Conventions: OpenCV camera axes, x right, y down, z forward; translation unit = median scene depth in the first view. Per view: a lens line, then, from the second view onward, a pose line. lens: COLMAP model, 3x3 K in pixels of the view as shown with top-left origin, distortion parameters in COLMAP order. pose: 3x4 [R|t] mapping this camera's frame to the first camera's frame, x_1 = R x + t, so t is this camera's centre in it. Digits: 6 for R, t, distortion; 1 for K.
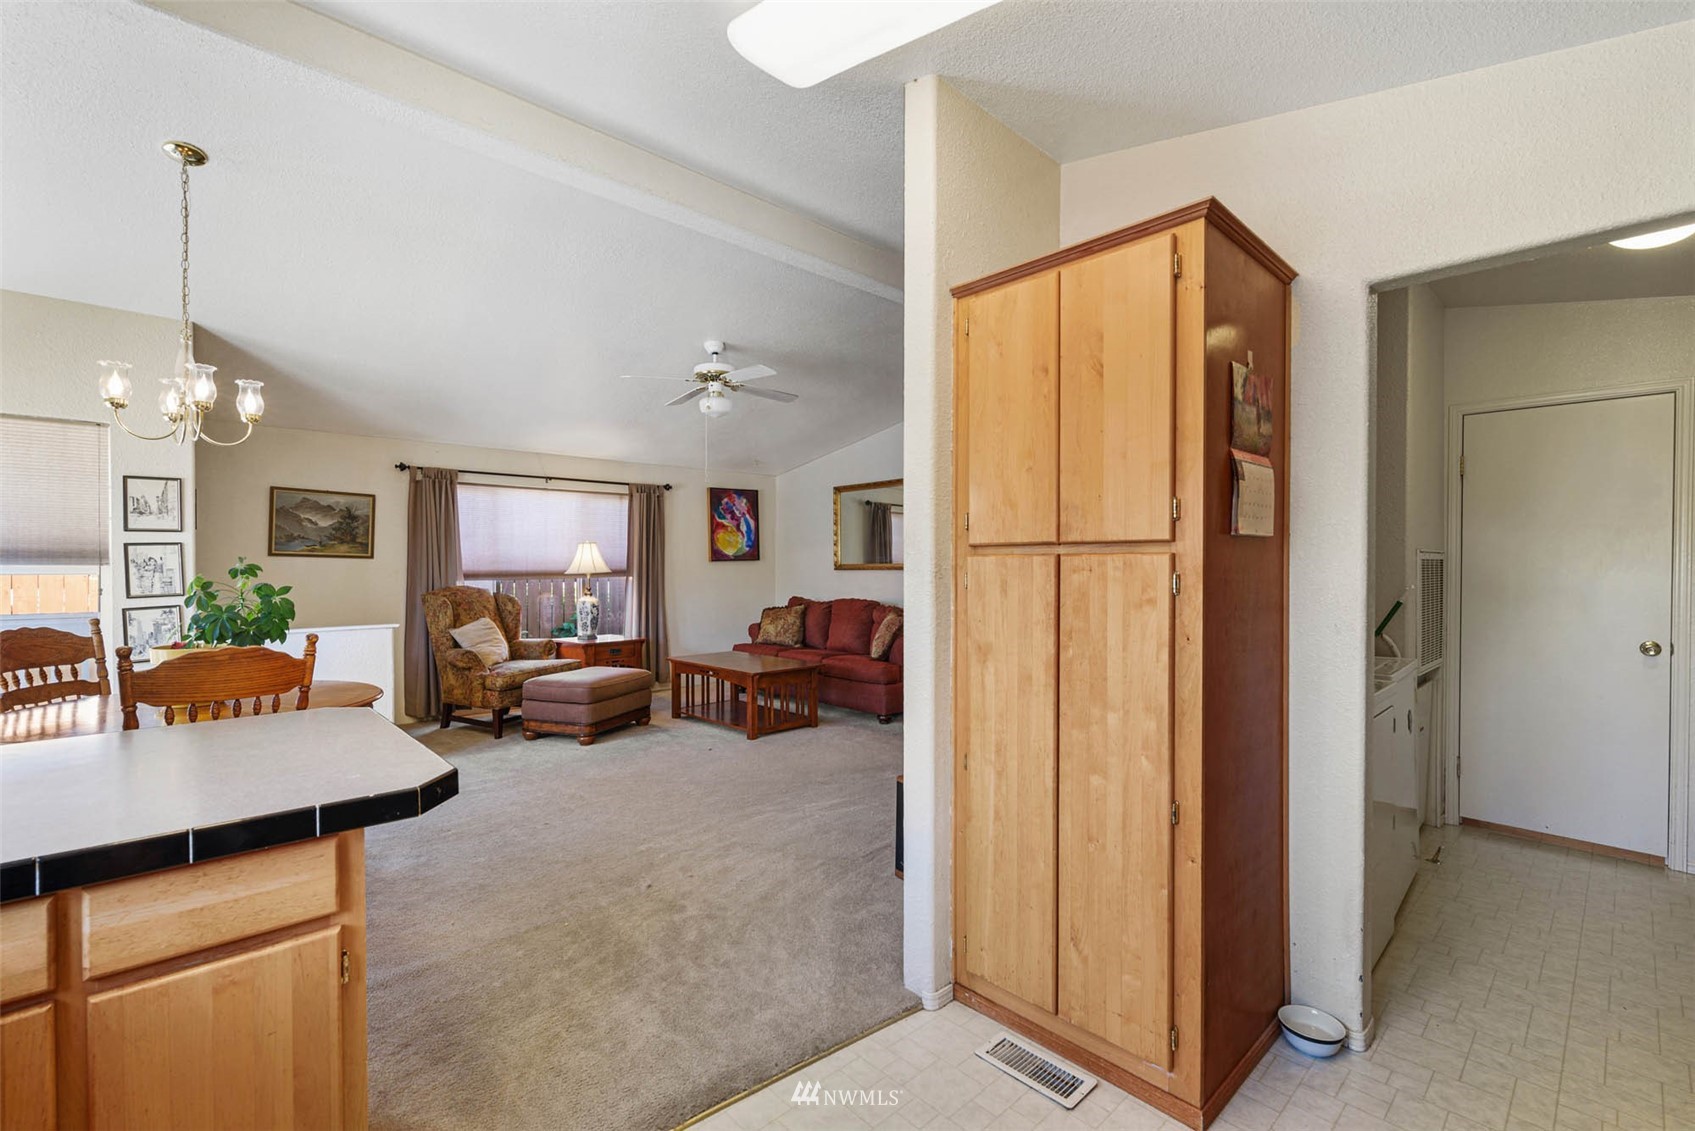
lens RADIAL K [[737.3, 0, 847.5], [0, 737.3, 565.5], [0, 0, 1]] dist [0.002910, -0.000037]
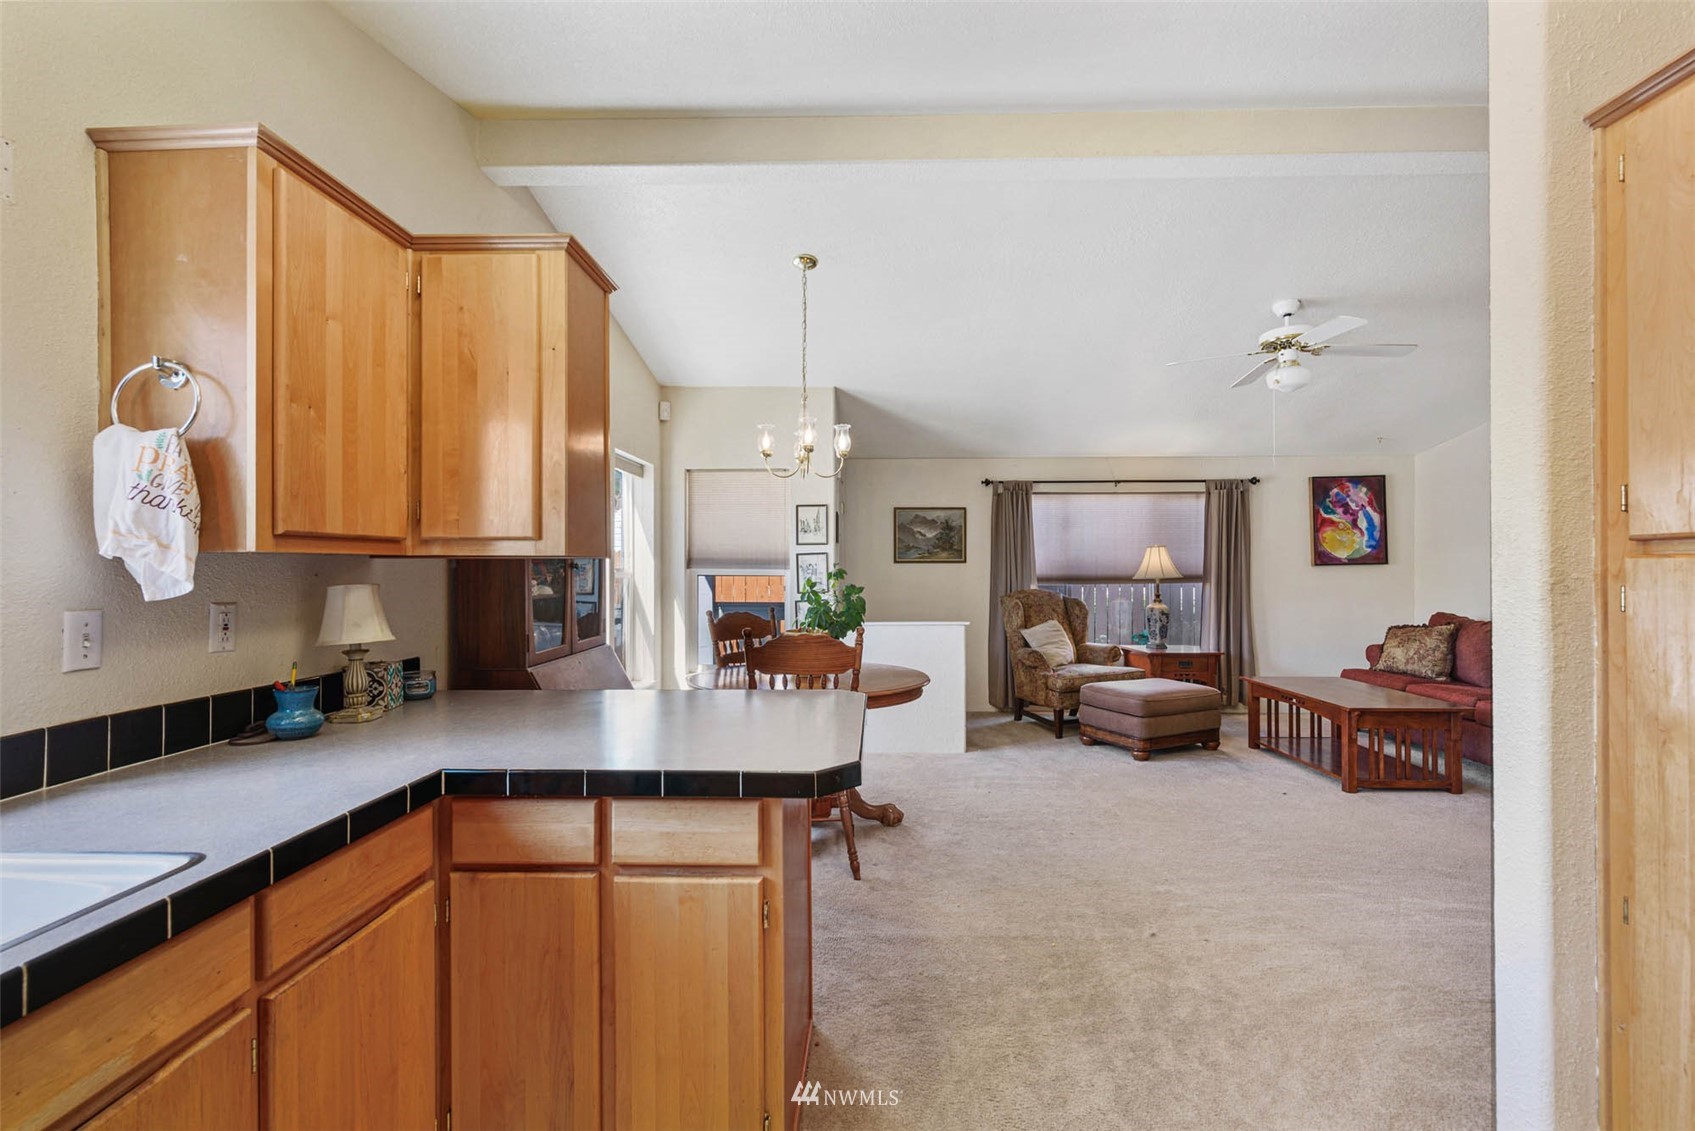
lens RADIAL K [[744.8, 0, 853.8], [0, 744.8, 558.3], [0, 0, 1]] dist [0.002165, -0.000599]
pose [[0.707485, -0.008953, -0.706672, 0.057350], [-0.002095, 0.999889, -0.014766, -0.000663], [0.706726, 0.011927, 0.707387, 0.057527]]
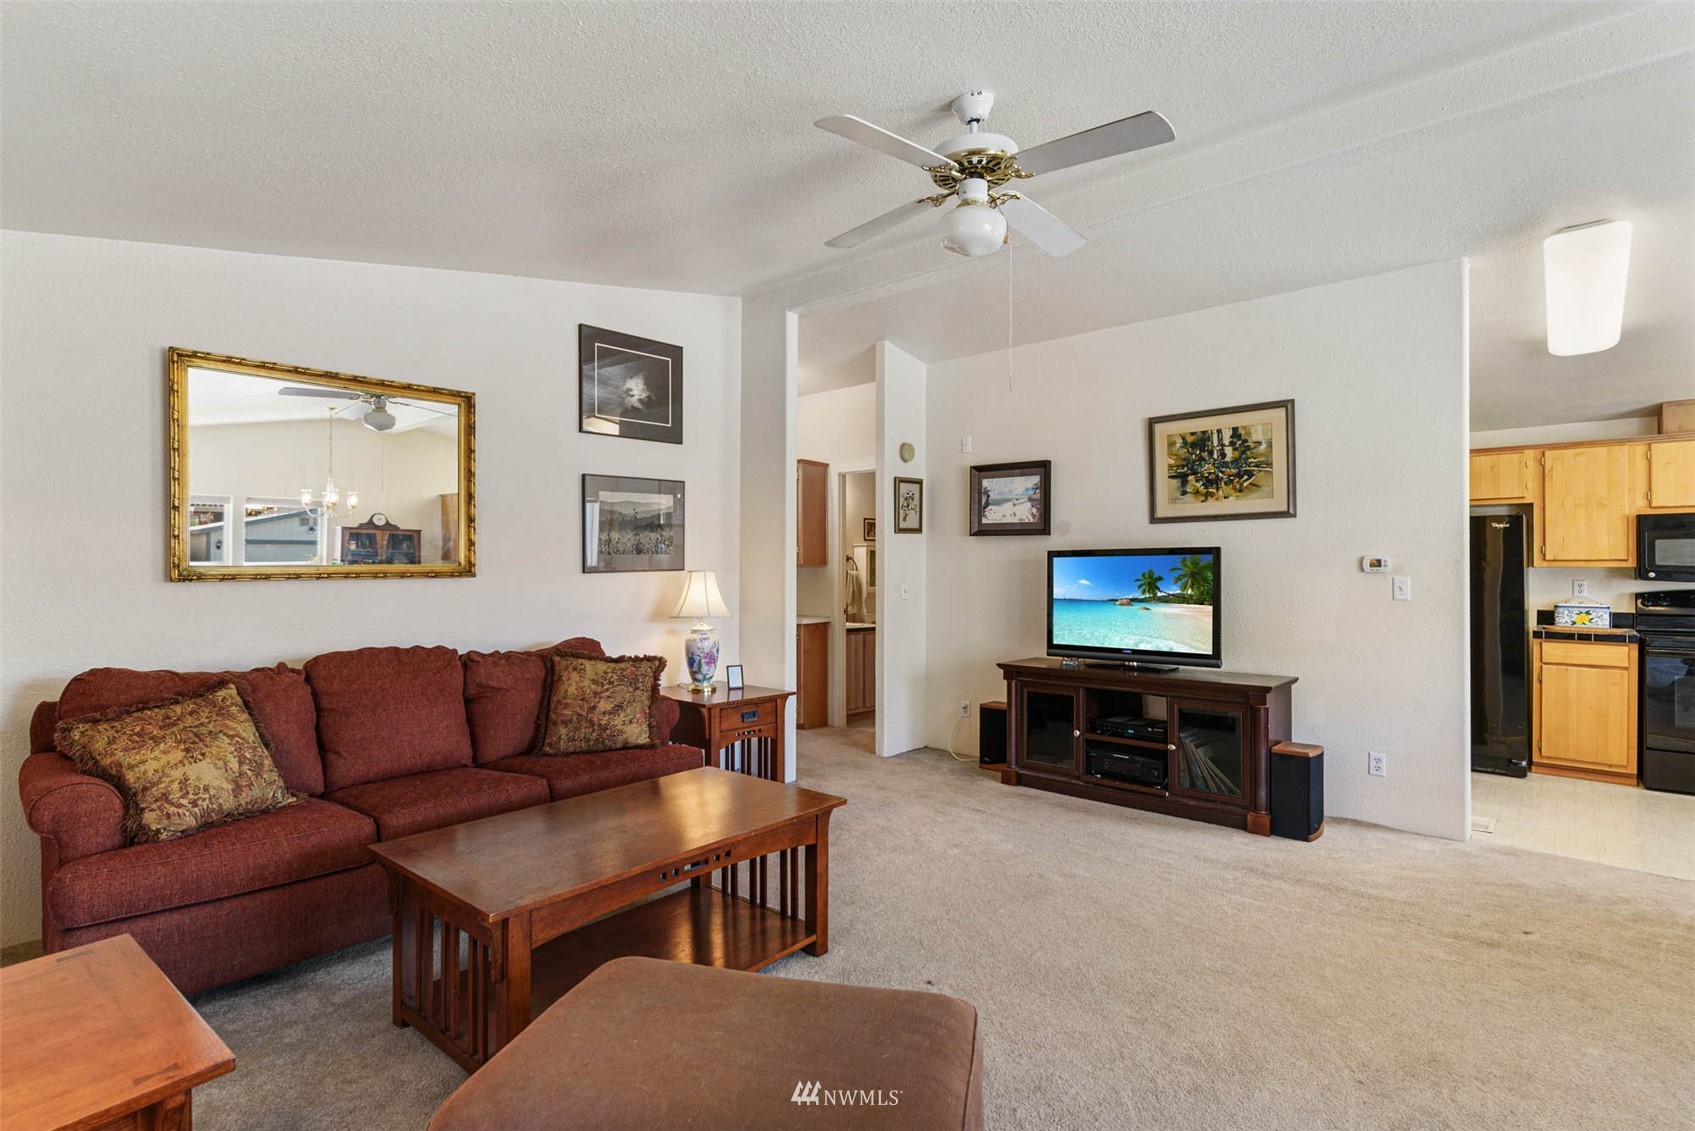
lens RADIAL K [[825.6, 0, 847.5], [0, 825.6, 565.5], [0, 0, 1]] dist [0.002458, 0.000609]
pose [[-0.096221, 0.004429, 0.995350, -0.608383], [0.001408, 0.999990, -0.004313, 0.000681], [-0.995359, 0.000986, -0.096226, 0.982996]]
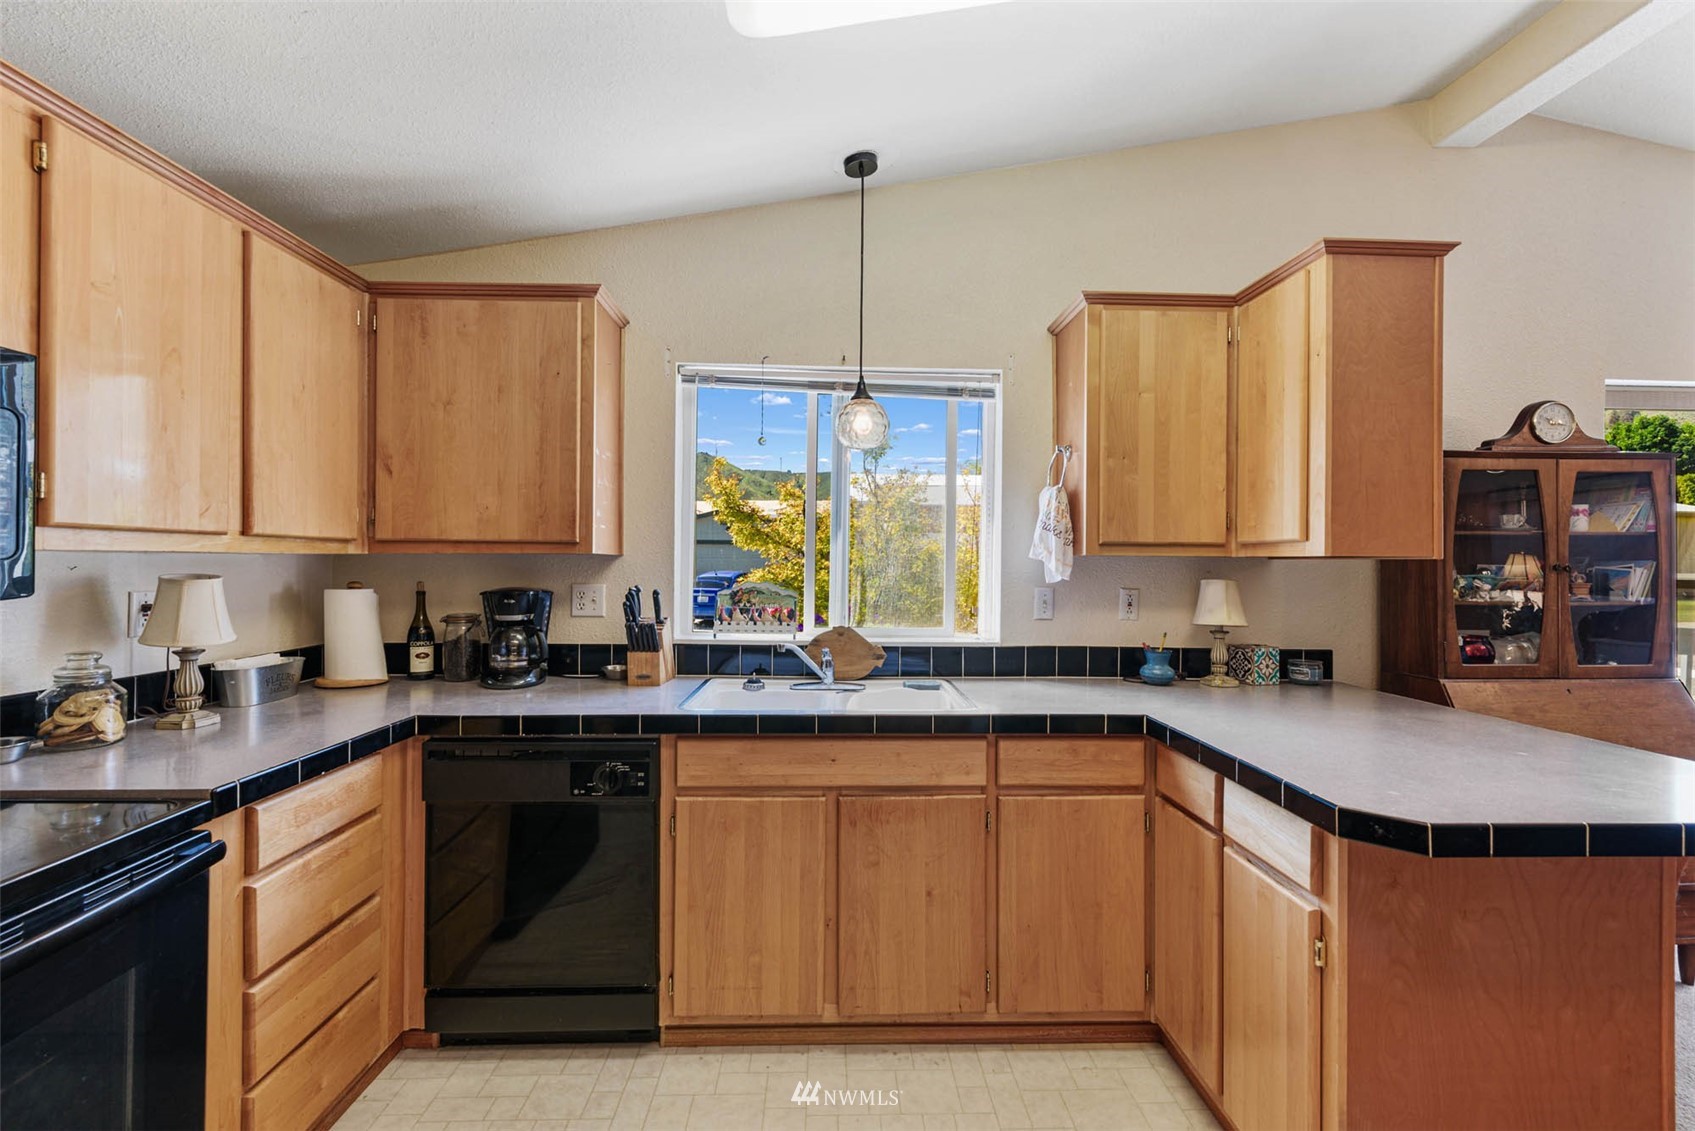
lens RADIAL K [[730.9, 0, 847.6], [0, 730.9, 563.1], [0, 0, 1]] dist [0.000781, -0.000098]
pose [[-0.661254, -0.007605, -0.750124, 0.123413], [-0.014271, 0.999895, 0.002443, -0.001036], [0.750026, 0.012320, -0.661293, 0.262789]]
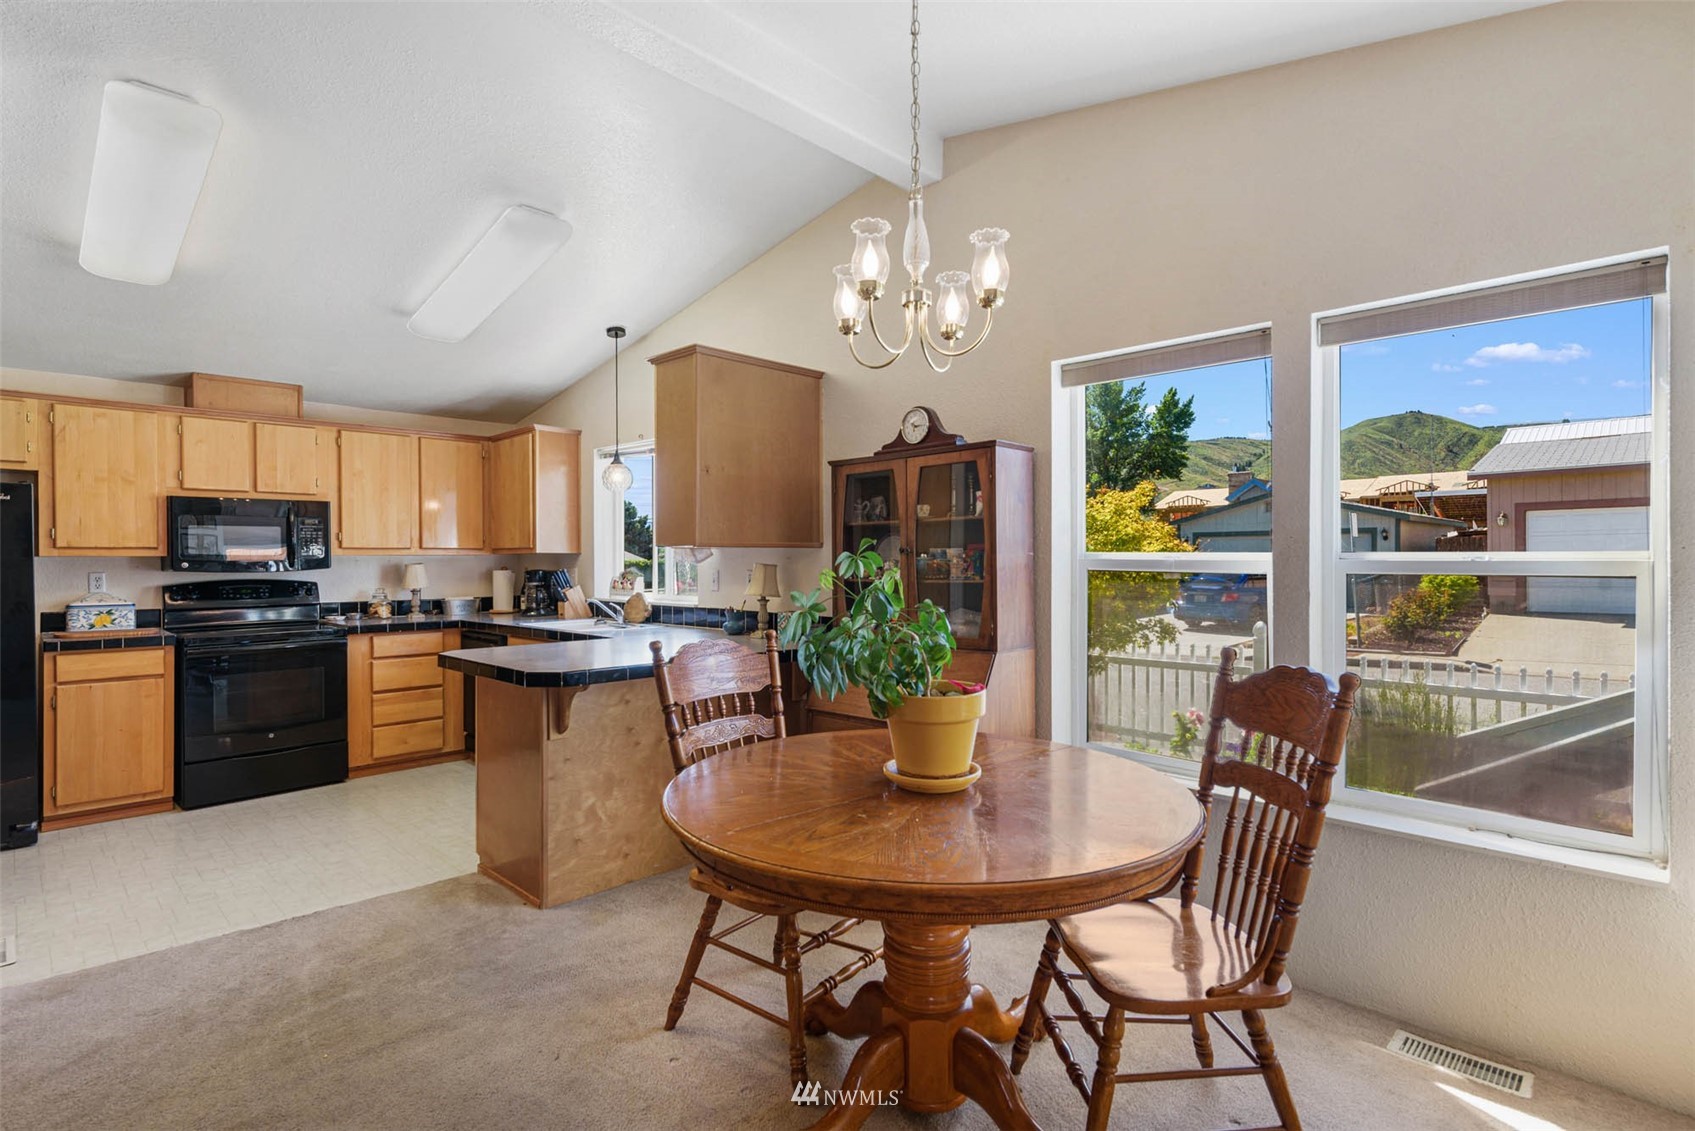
lens RADIAL K [[817.7, 0, 851.9], [0, 817.7, 562.5], [0, 0, 1]] dist [0.000376, -0.000367]
pose [[-0.998842, 0.003119, -0.048005, -0.397479], [0.002678, 0.999954, 0.009245, 0.000133], [0.048032, 0.009106, -0.998804, 0.840115]]
